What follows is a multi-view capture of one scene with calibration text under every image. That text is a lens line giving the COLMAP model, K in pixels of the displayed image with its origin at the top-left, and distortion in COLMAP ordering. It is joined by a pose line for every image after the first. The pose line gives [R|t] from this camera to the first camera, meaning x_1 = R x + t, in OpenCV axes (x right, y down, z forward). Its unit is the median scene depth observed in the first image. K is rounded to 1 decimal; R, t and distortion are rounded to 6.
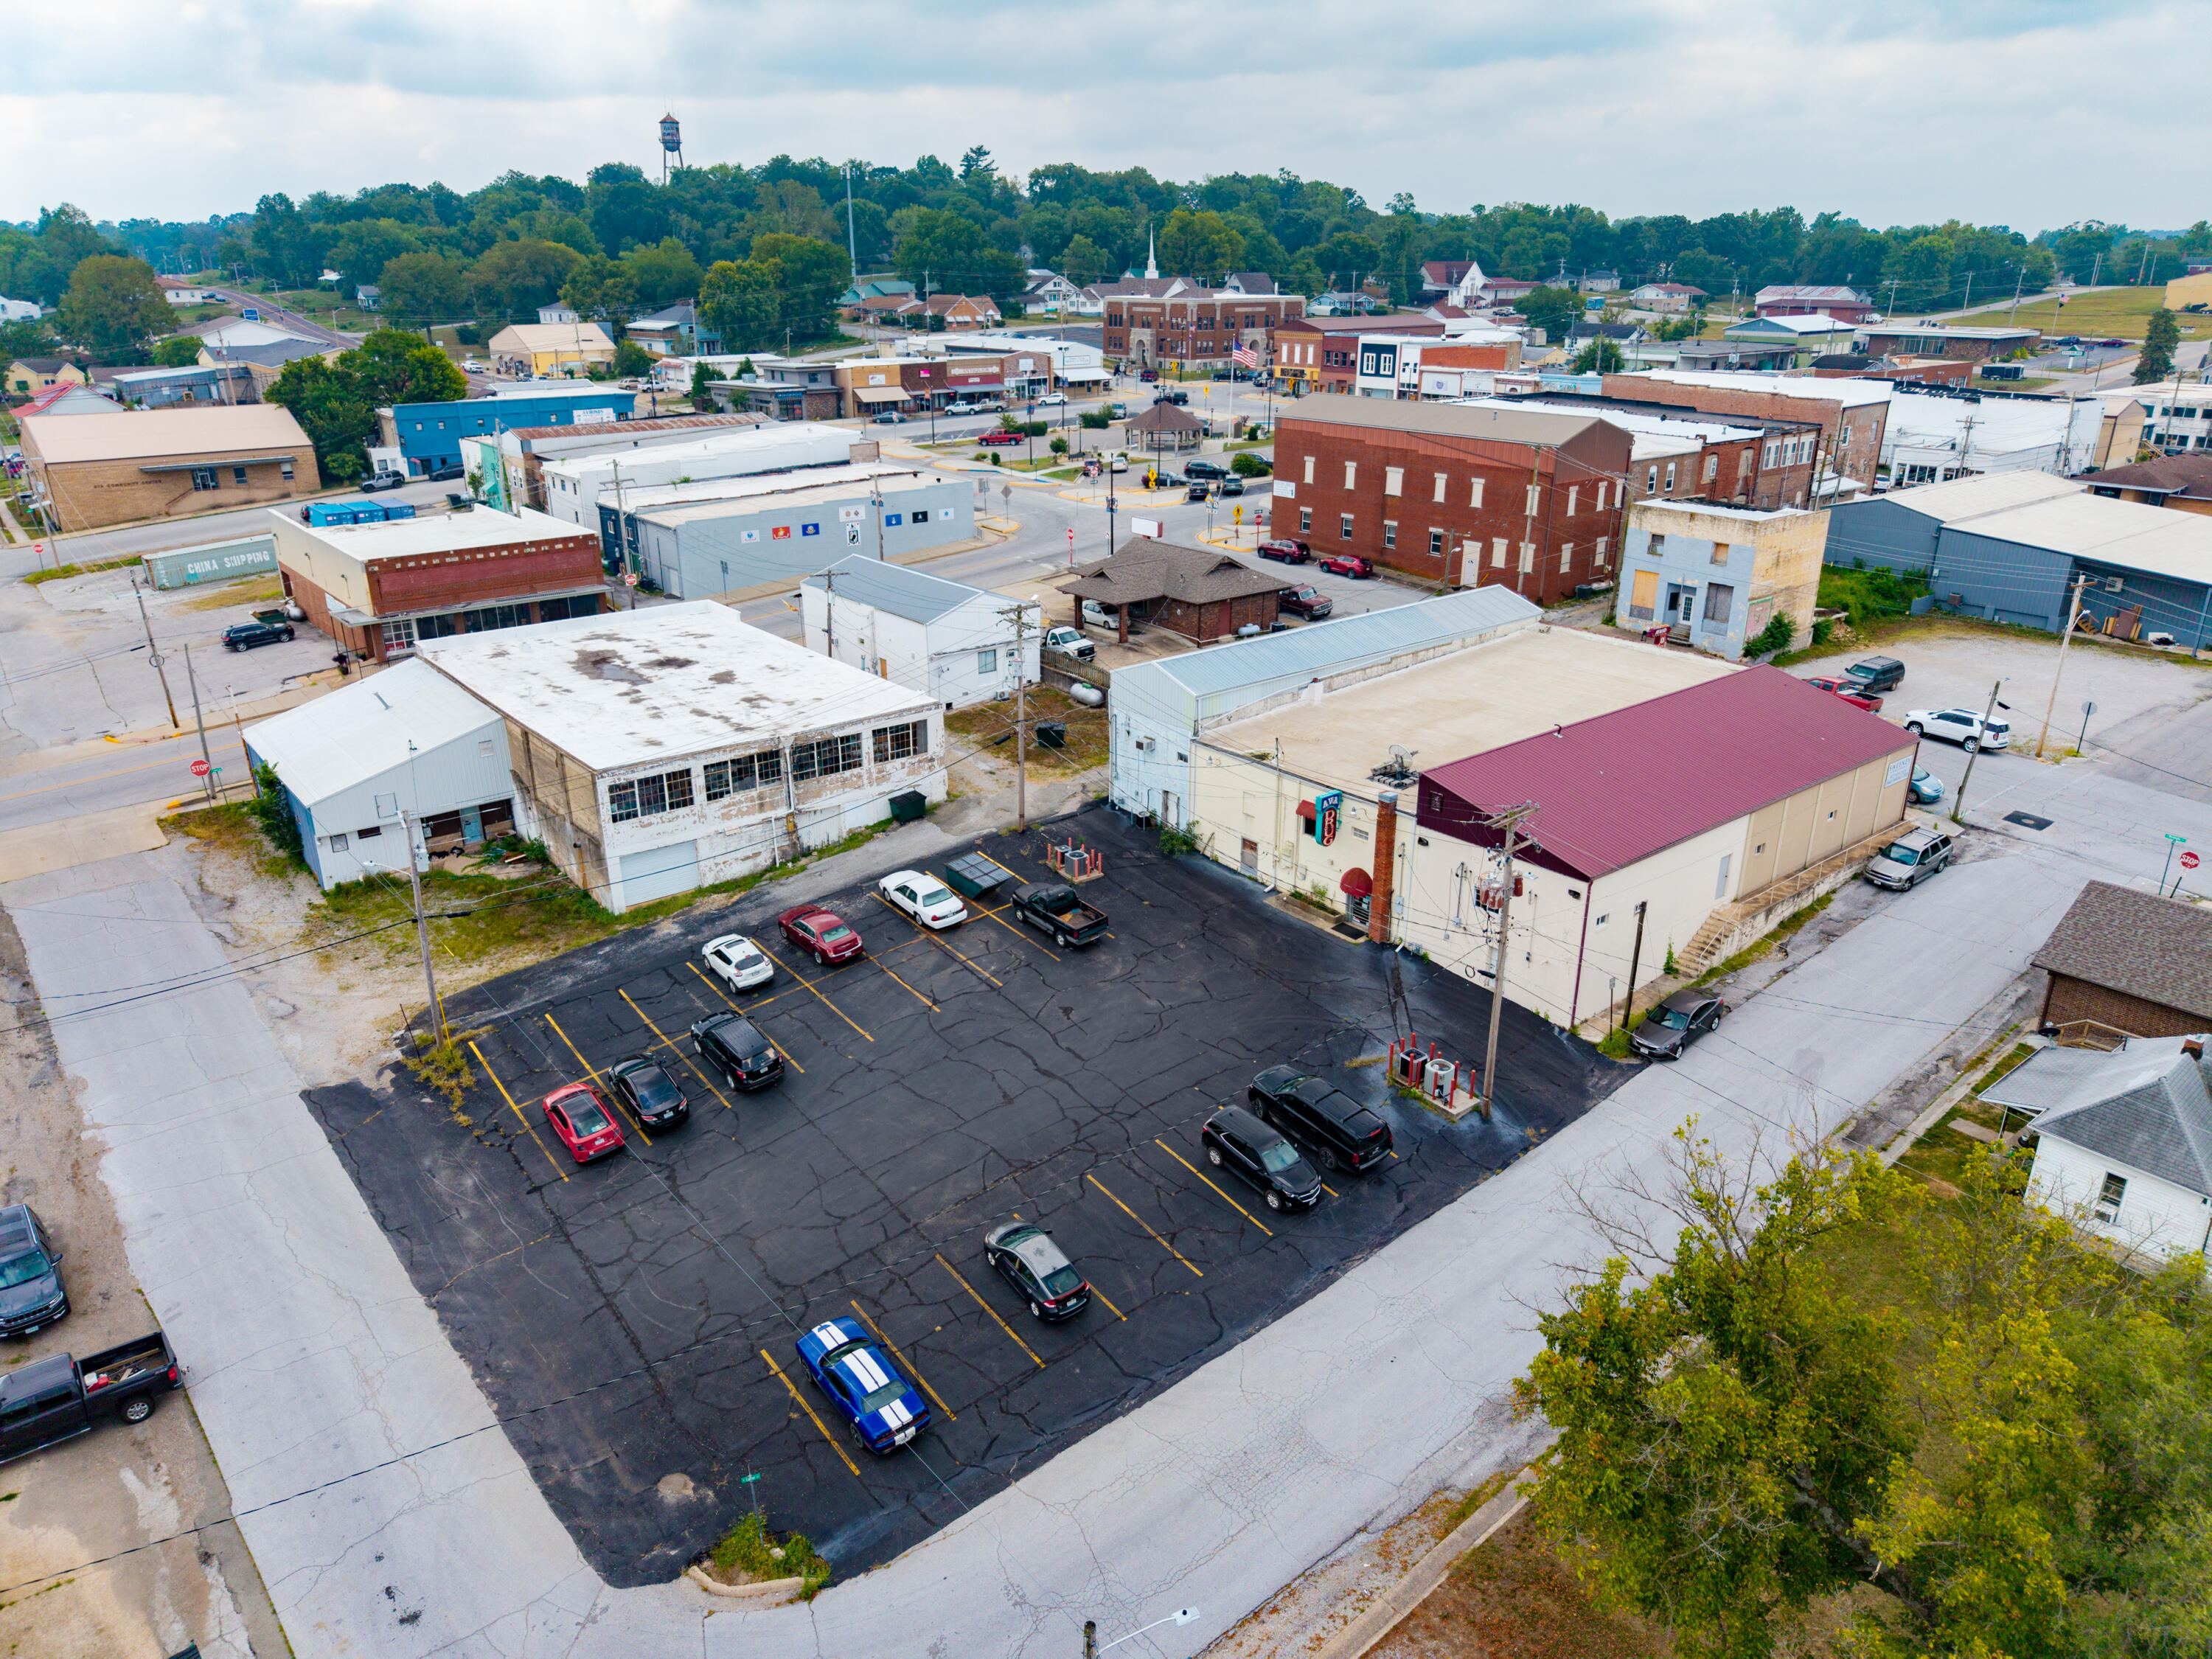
lens RADIAL K [[1482.9, 0, 1103.3], [0, 1482.9, 842.7], [0, 0, 1]] dist [0.010250, -0.006579]
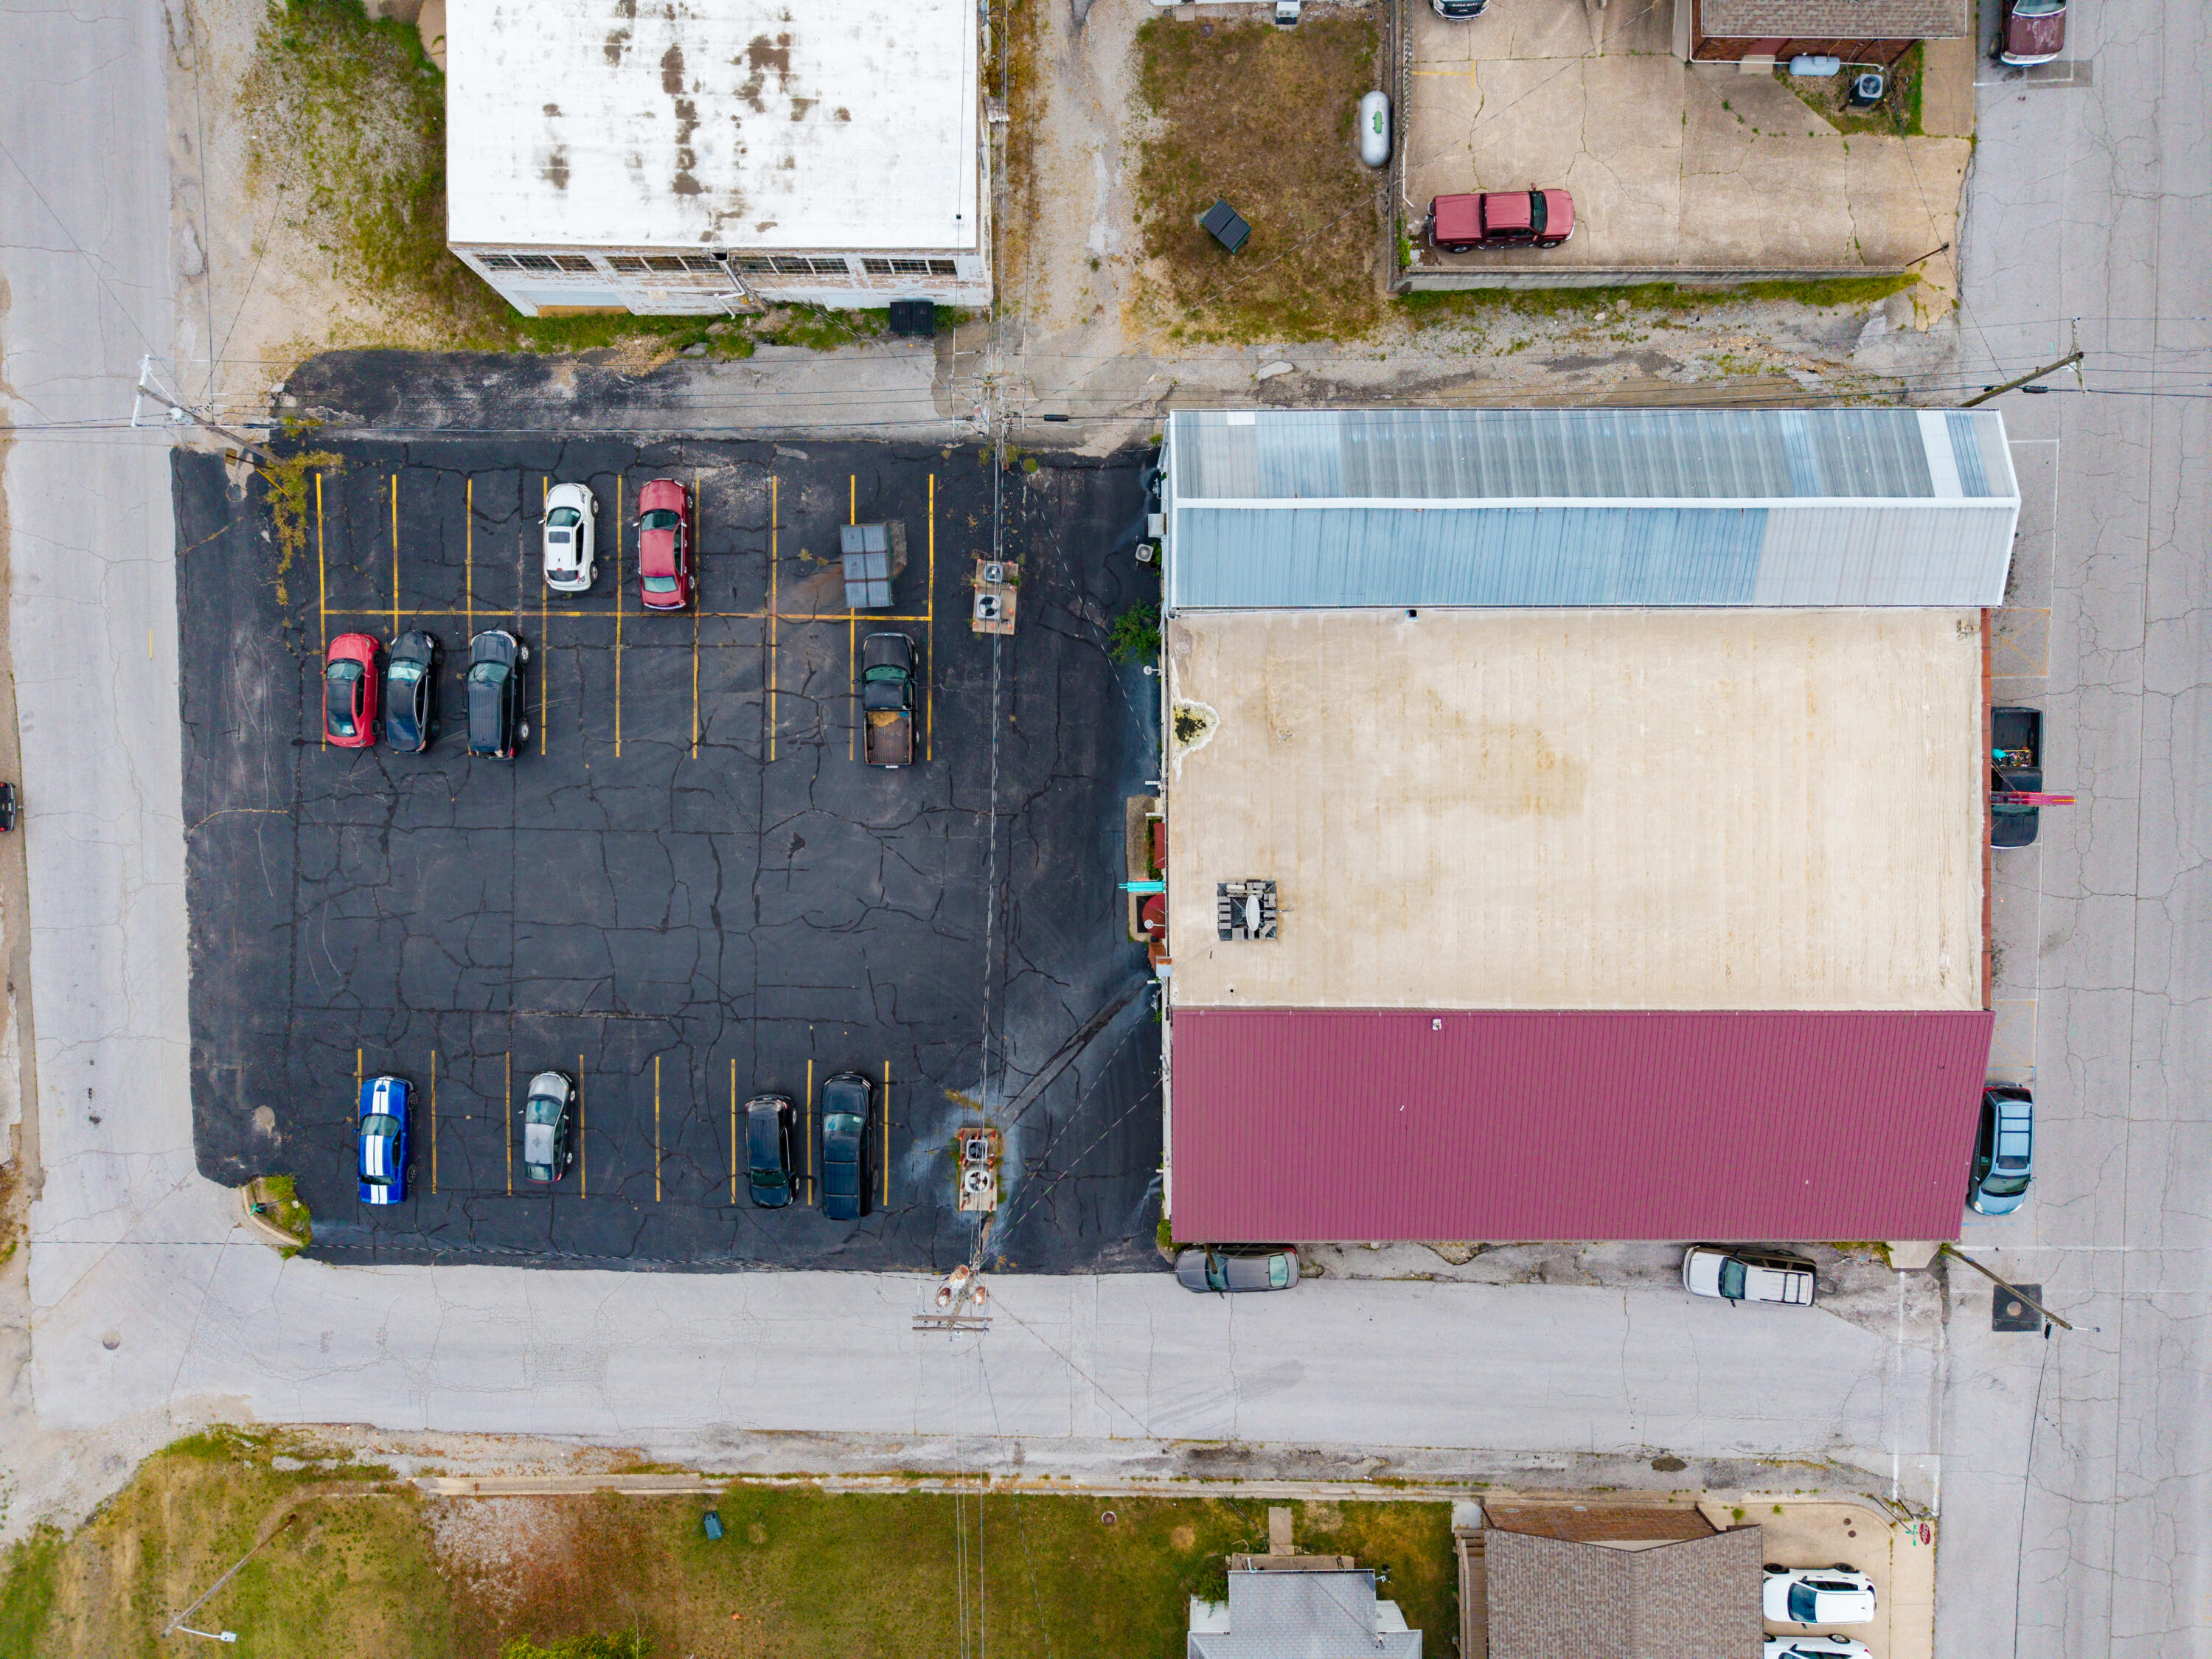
lens RADIAL K [[1471.5, 0, 1106.0], [0, 1471.5, 829.5], [0, 0, 1]] dist [0.006272, -0.000262]
pose [[0.775883, 0.630752, 0.012563, 0.092720], [-0.240169, 0.276897, 0.930401, -0.671400], [0.583374, -0.724900, 0.366327, 0.622182]]
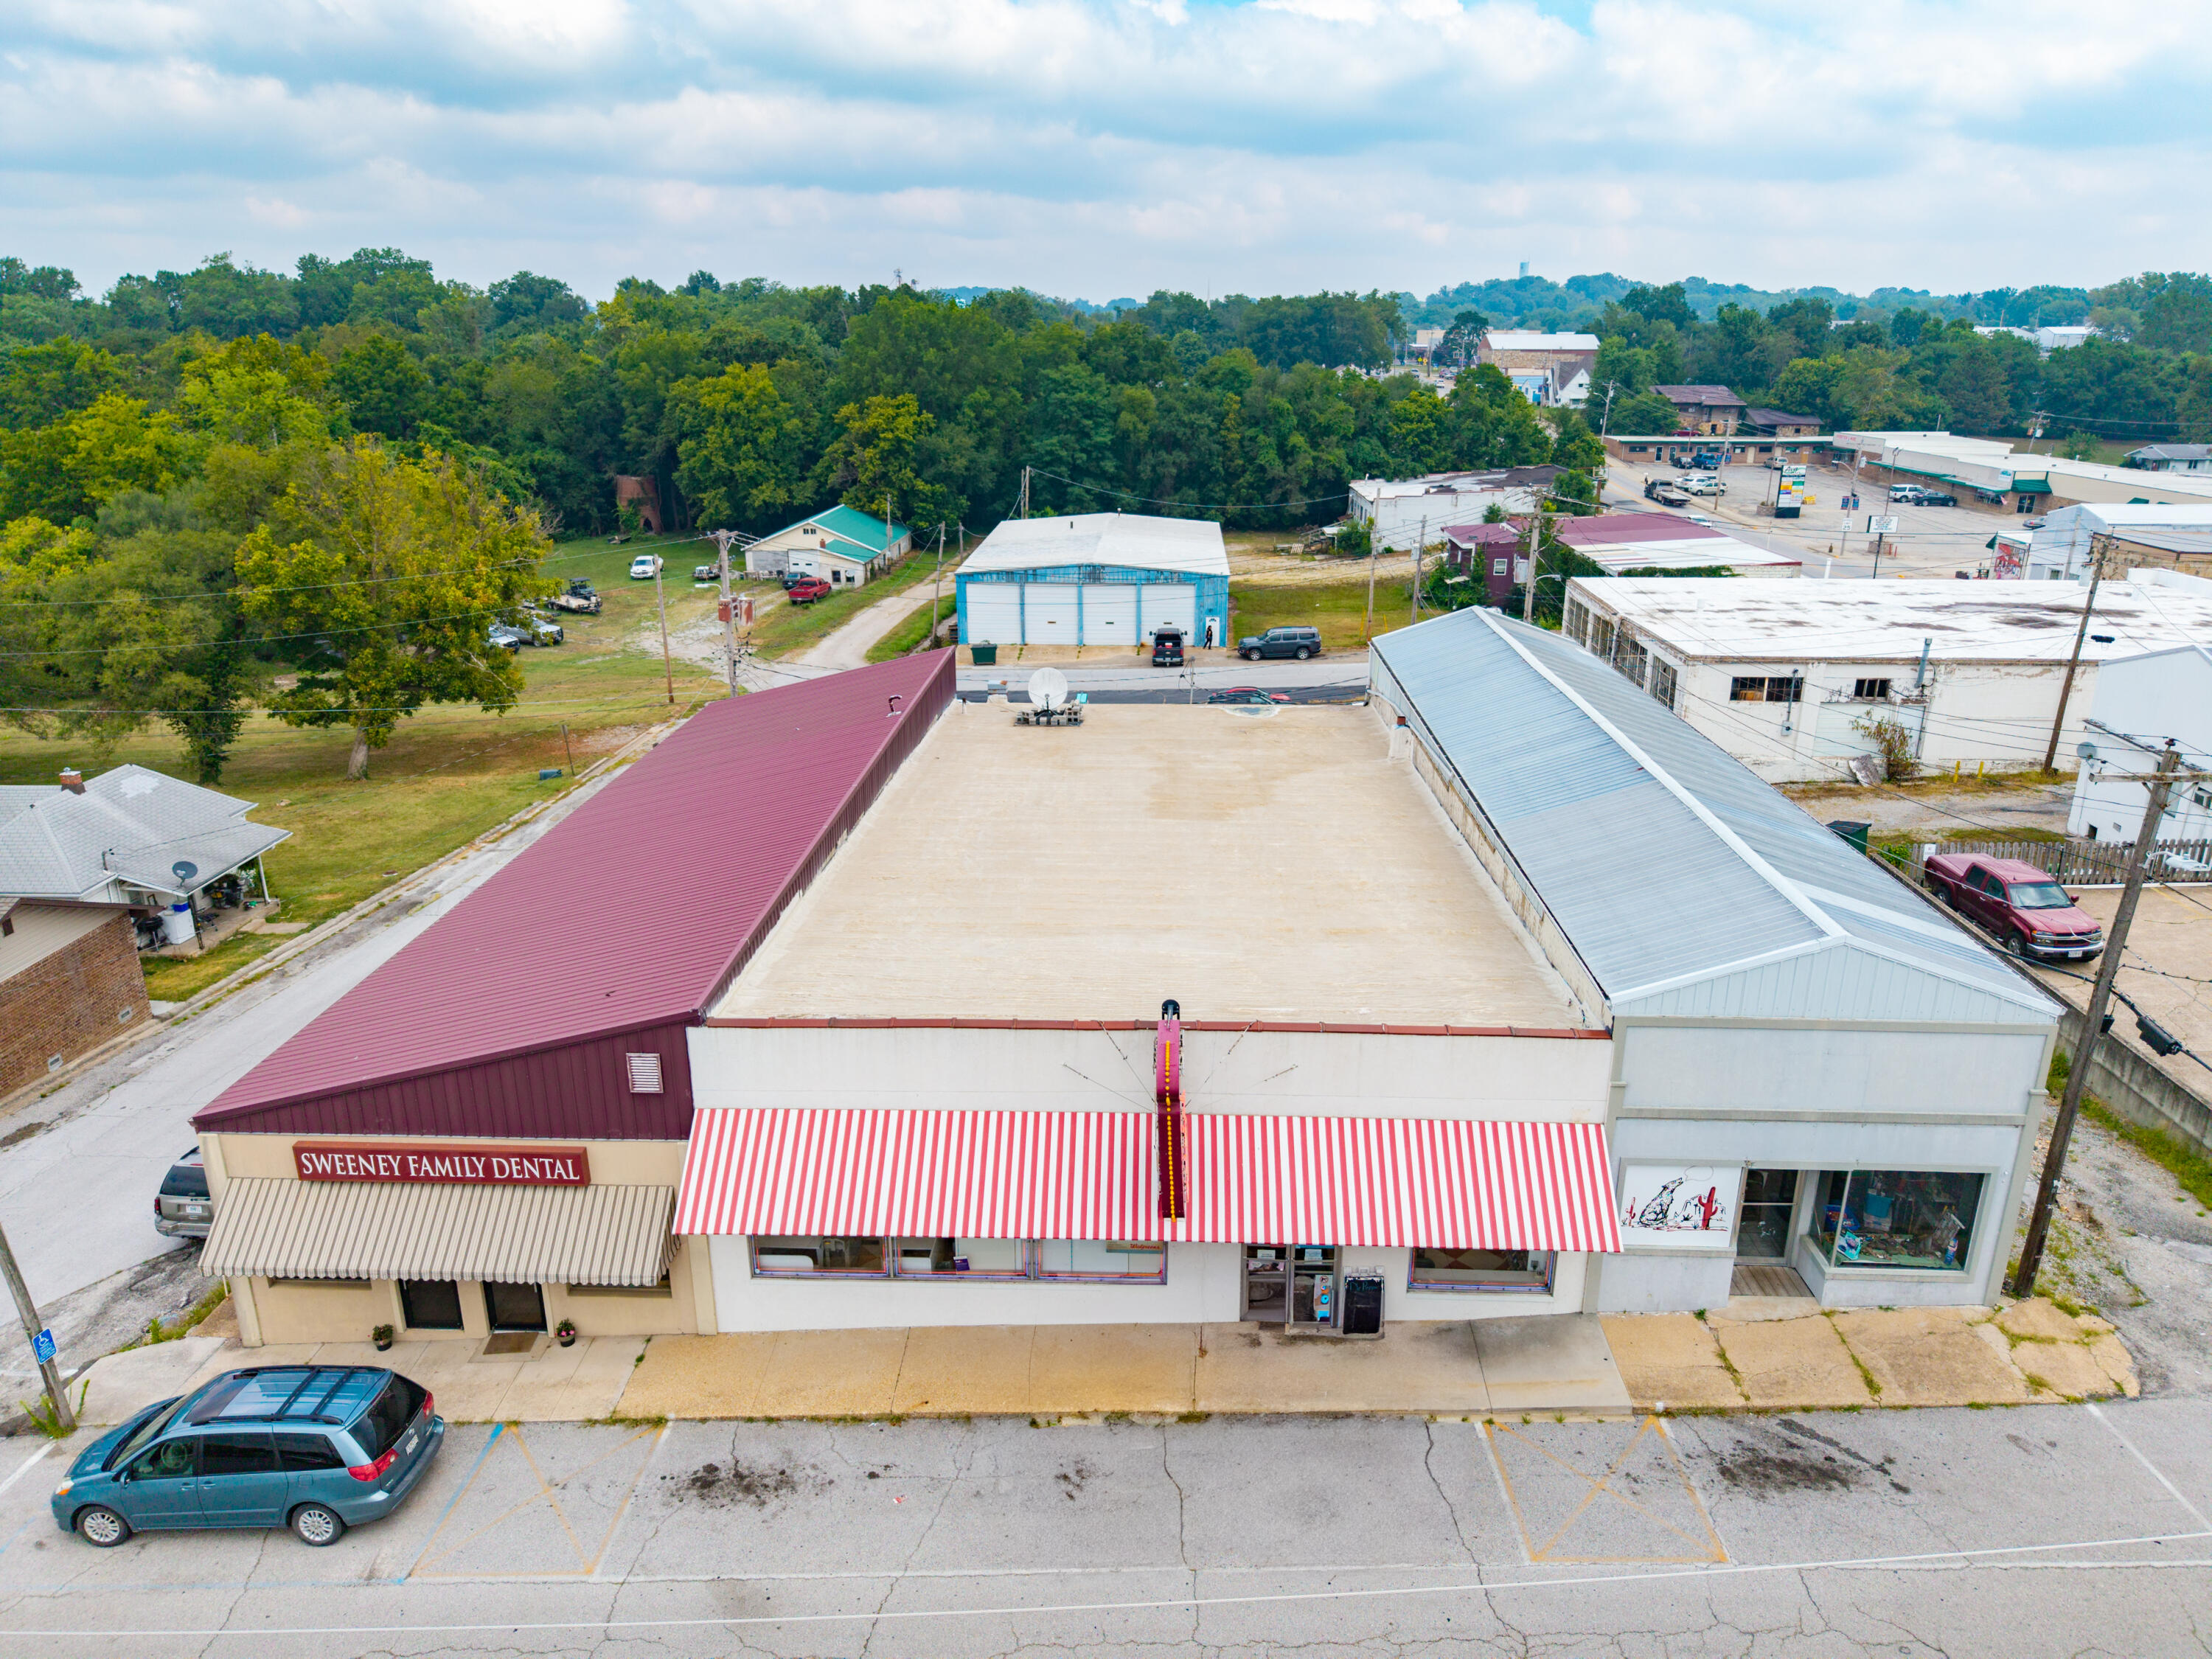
lens RADIAL K [[1482.9, 0, 1103.3], [0, 1482.9, 842.7], [0, 0, 1]] dist [0.010250, -0.006579]
pose [[-0.665043, 0.244067, -0.705797, 0.615254], [-0.272768, 0.800408, 0.533802, -0.335537], [0.695208, 0.547521, -0.465732, 1.221134]]
